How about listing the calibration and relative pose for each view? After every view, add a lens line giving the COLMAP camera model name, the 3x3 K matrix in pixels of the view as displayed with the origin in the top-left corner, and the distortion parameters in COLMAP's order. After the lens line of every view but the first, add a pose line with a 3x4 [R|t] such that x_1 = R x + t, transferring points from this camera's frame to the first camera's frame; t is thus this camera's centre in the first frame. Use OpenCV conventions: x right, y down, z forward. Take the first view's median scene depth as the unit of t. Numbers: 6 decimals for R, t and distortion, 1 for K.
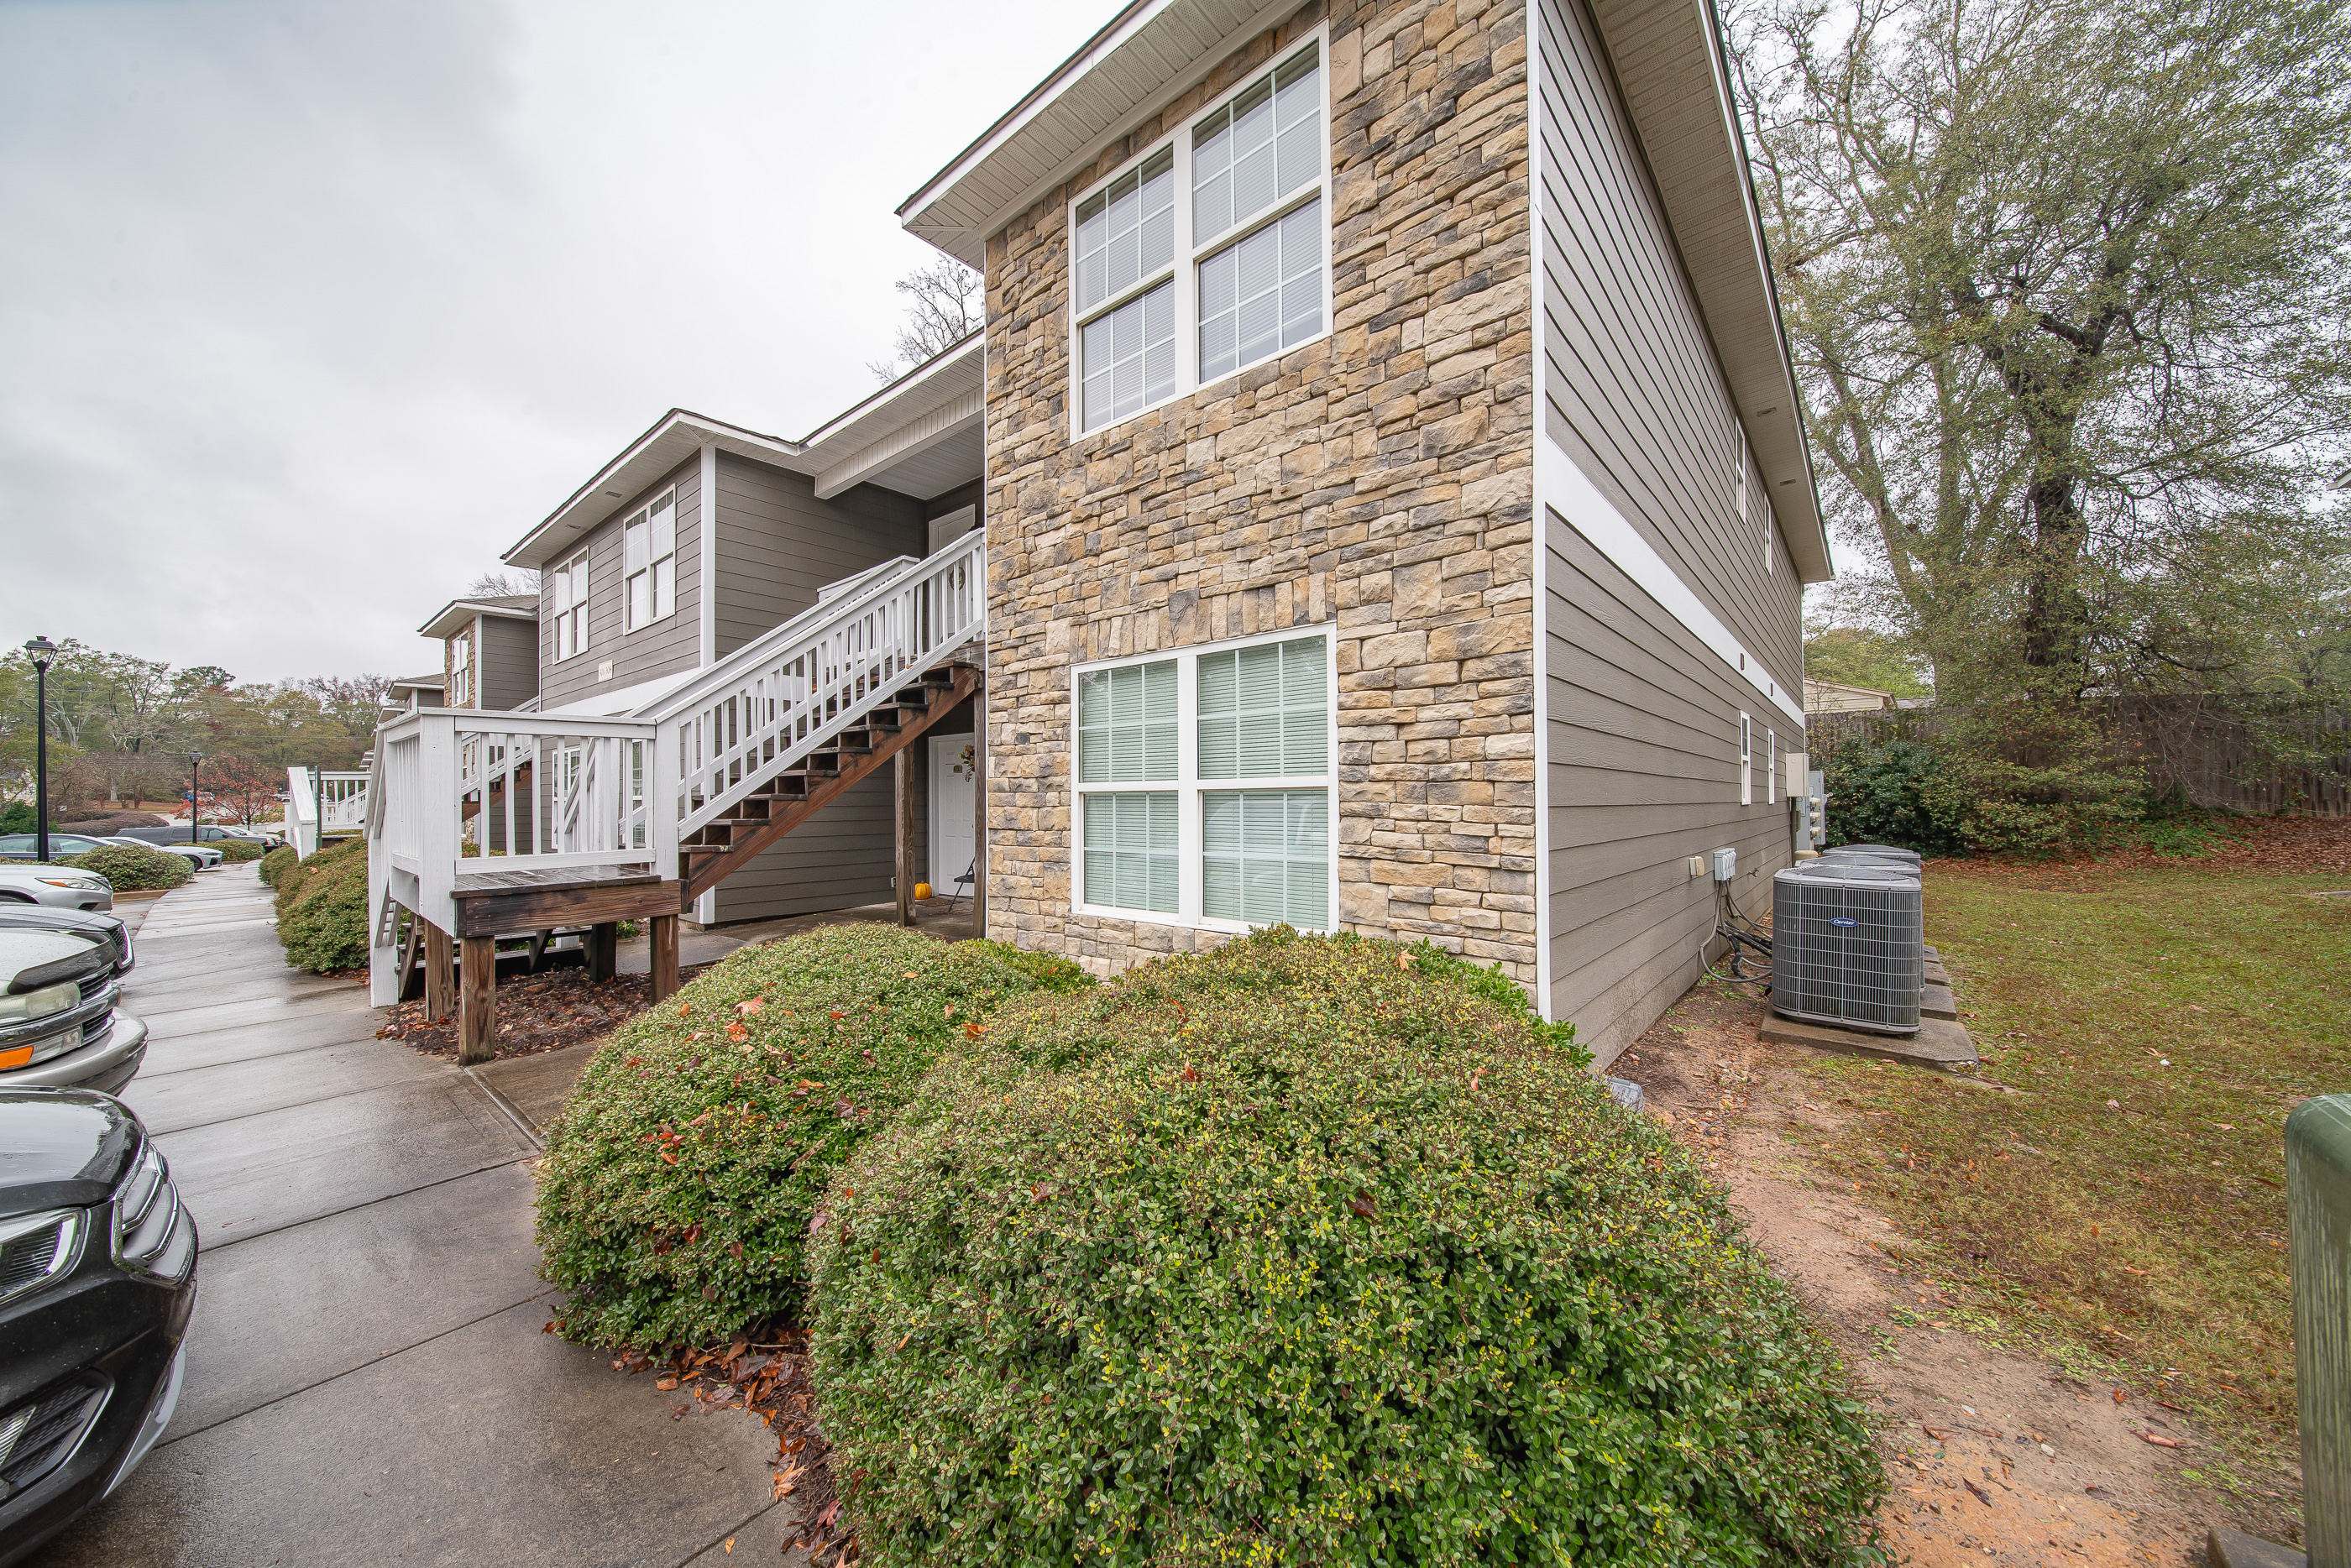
lens RADIAL K [[824.8, 0, 1174.9], [0, 824.8, 790.0], [0, 0, 1]] dist [0.000404, -0.000013]
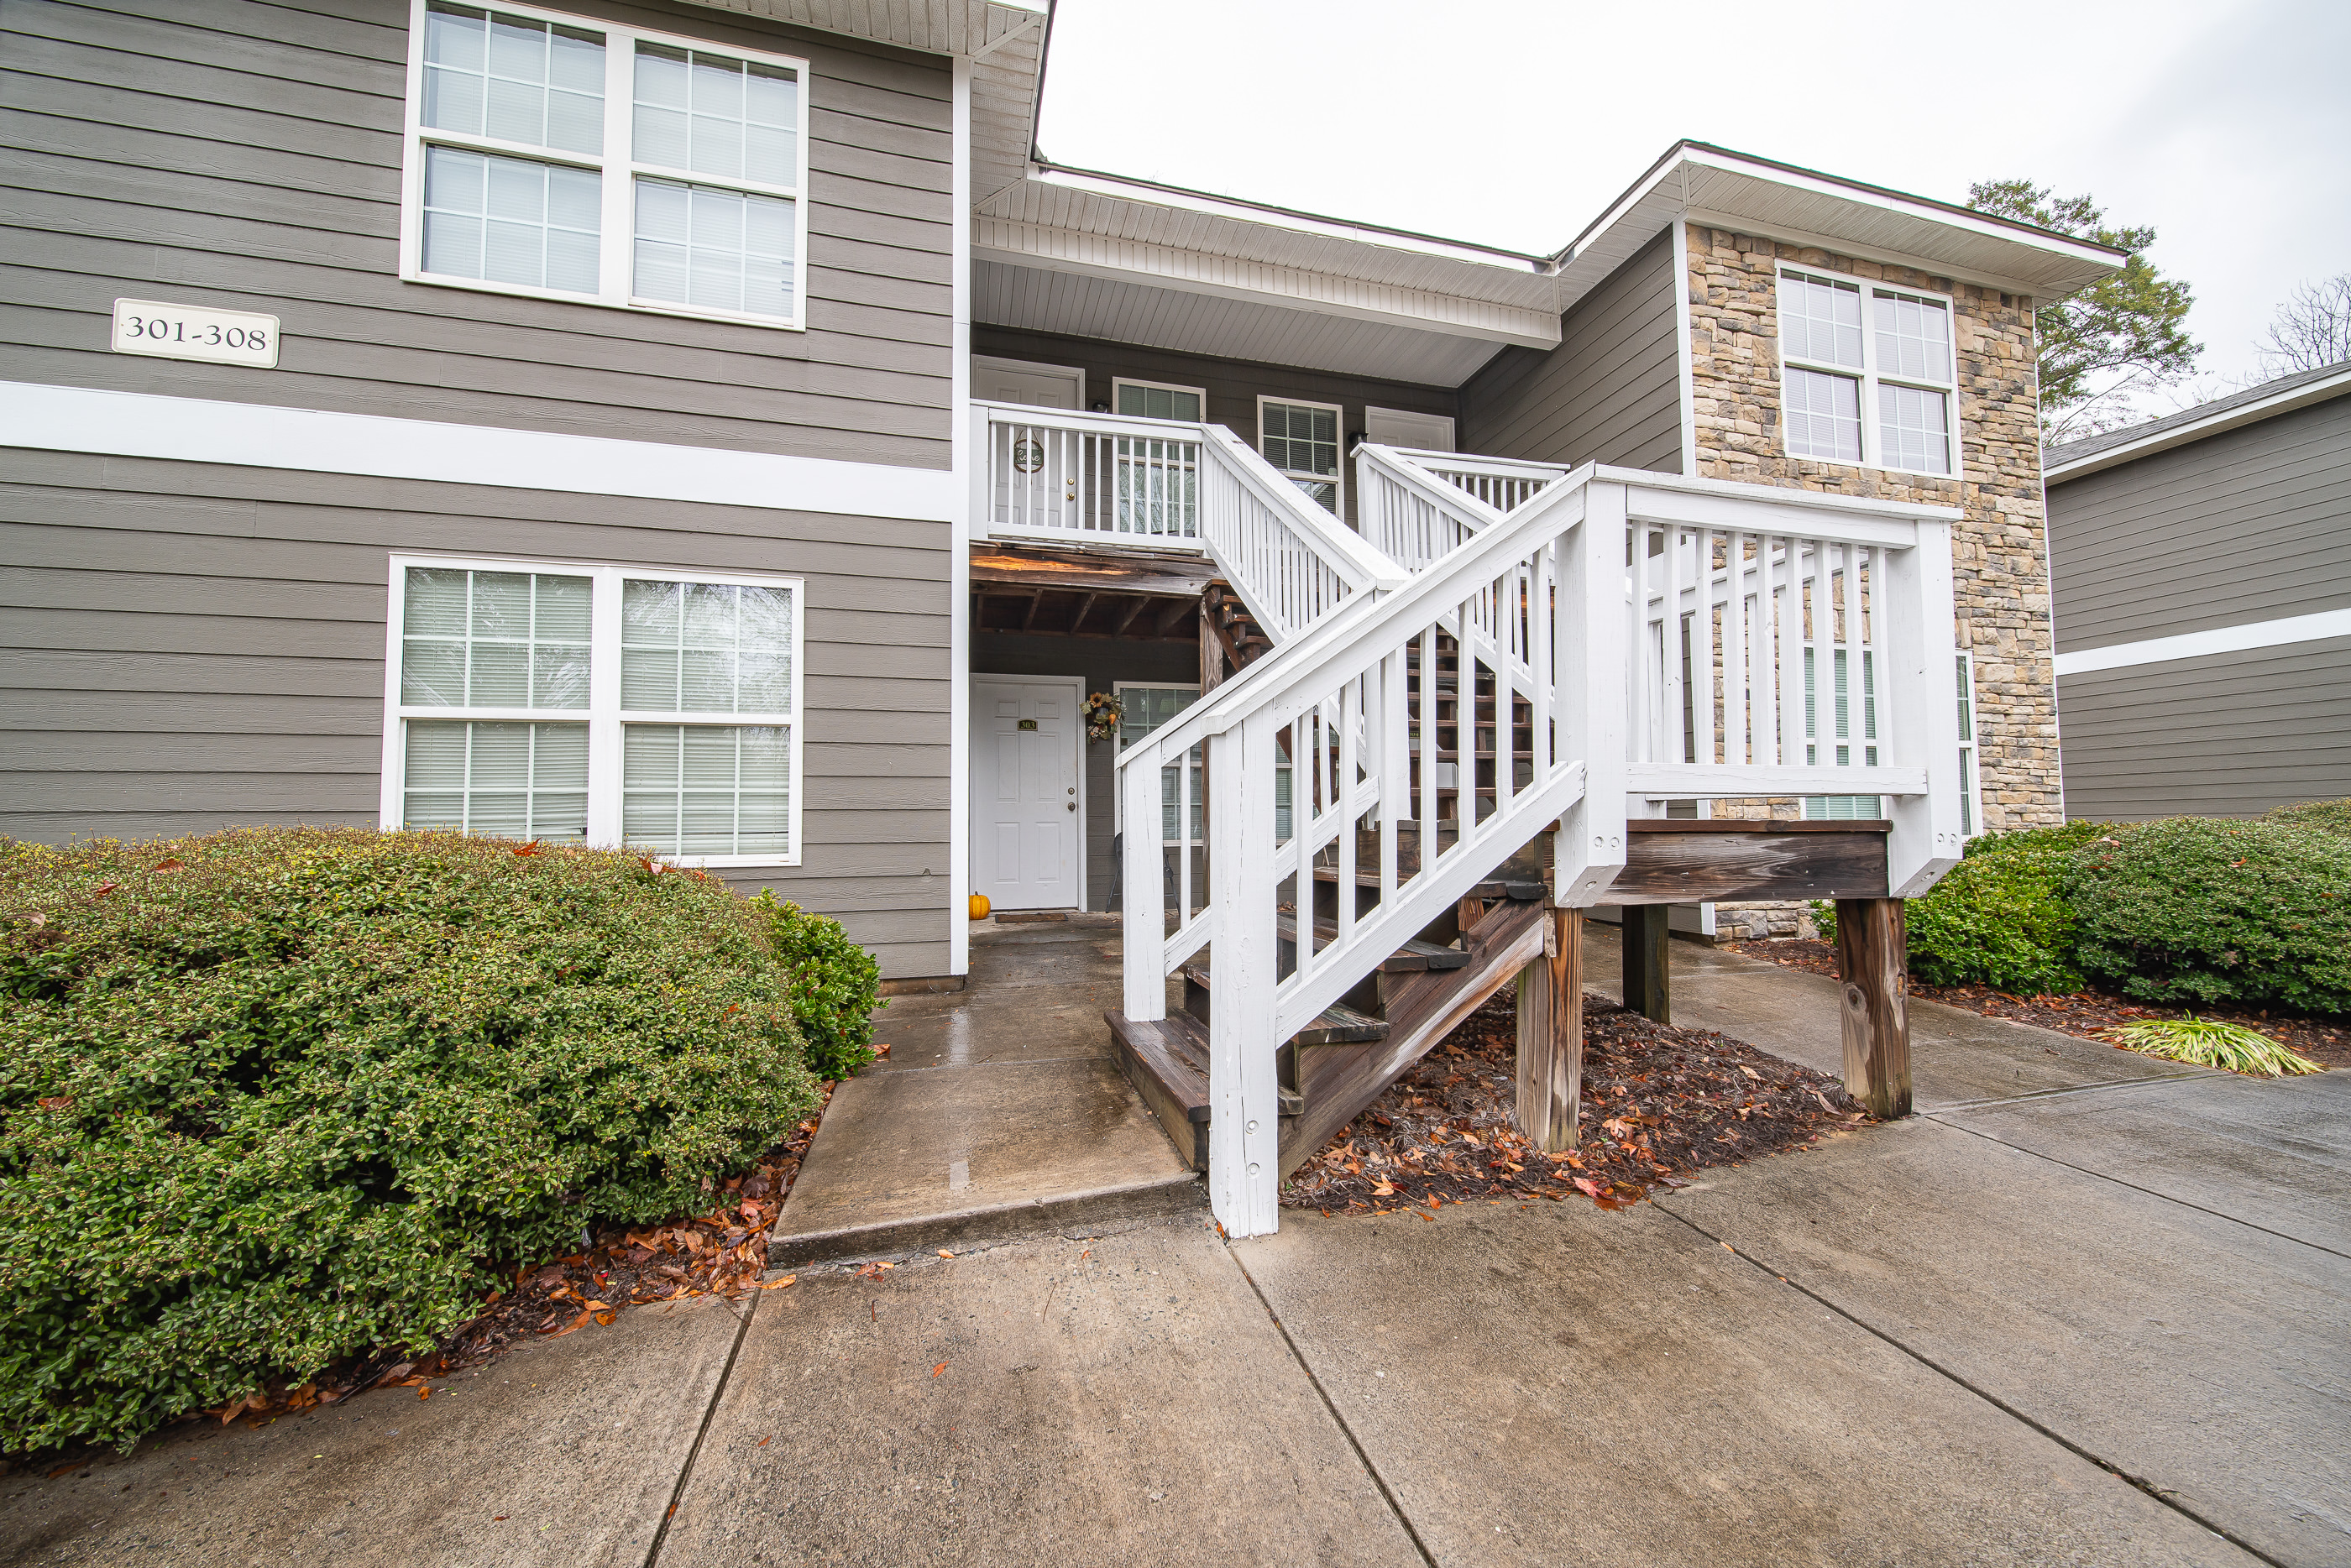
lens RADIAL K [[837.8, 0, 1172.8], [0, 837.8, 749.7], [0, 0, 1]] dist [-0.010014, -0.000030]
pose [[0.570461, 0.041960, 0.820252, -2.173740], [-0.012522, 0.999022, -0.042397, 0.093303], [-0.821229, 0.013914, 0.570428, 1.414167]]
